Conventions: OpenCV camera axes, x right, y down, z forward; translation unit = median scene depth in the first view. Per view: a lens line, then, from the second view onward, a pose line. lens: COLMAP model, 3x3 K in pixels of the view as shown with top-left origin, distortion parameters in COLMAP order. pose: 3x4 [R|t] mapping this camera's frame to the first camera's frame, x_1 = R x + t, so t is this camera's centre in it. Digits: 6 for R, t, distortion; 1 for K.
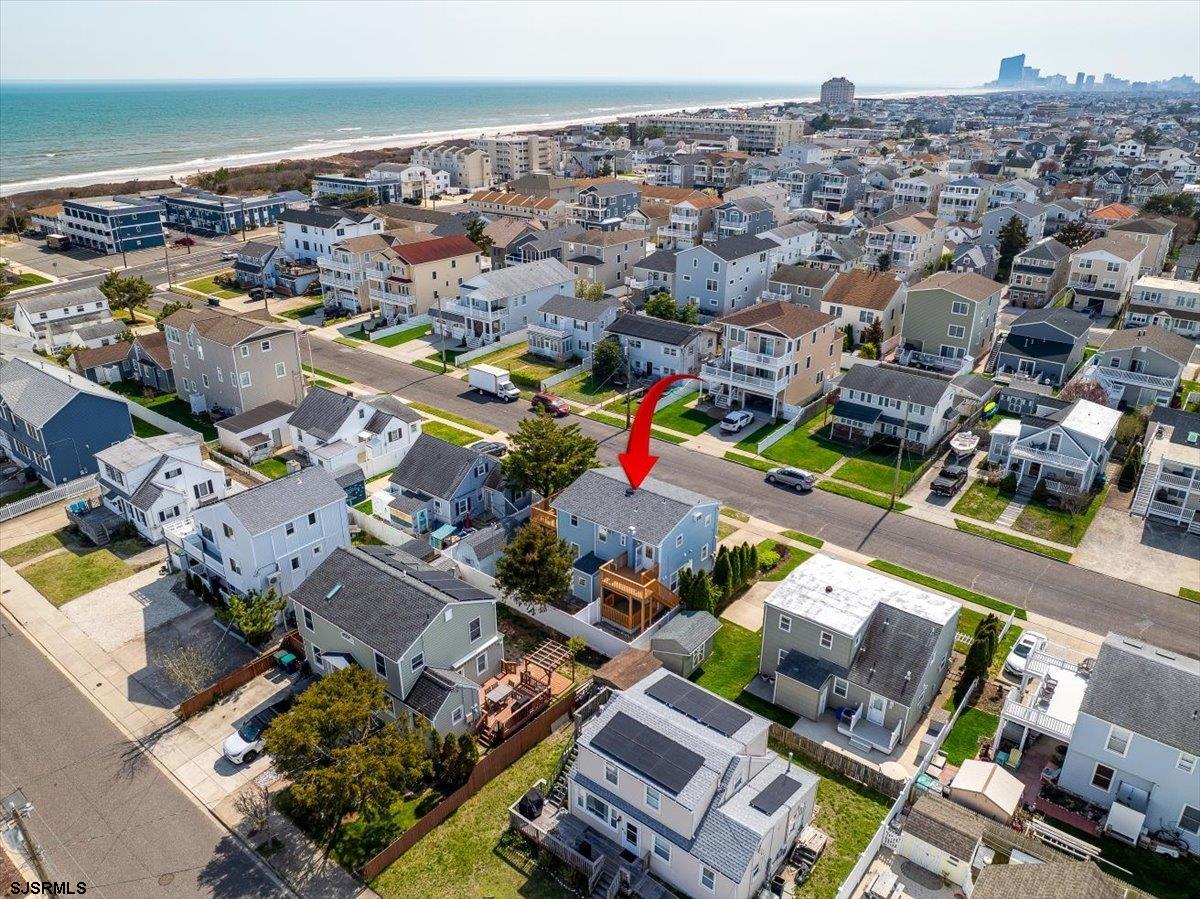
lens RADIAL K [[840.5, 0, 600.0], [0, 840.5, 449.5], [0, 0, 1]] dist [-0.033561, -0.000383]
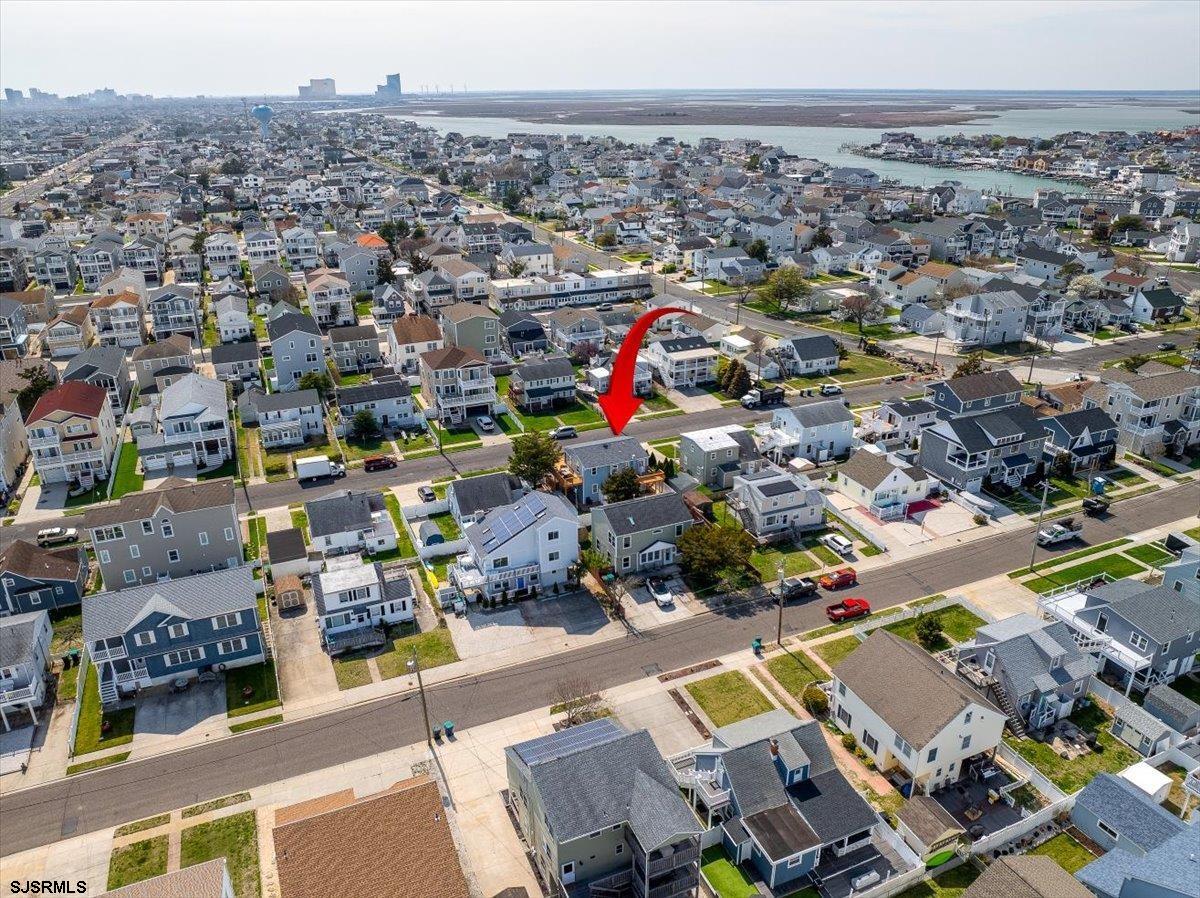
lens RADIAL K [[840.5, 0, 600.0], [0, 840.5, 449.0], [0, 0, 1]] dist [-0.033561, -0.000383]
pose [[0.472693, -0.353534, 0.807202, -1.389950], [0.364140, 0.912498, 0.186412, -0.279658], [-0.802473, 0.205819, 0.560068, -0.054827]]
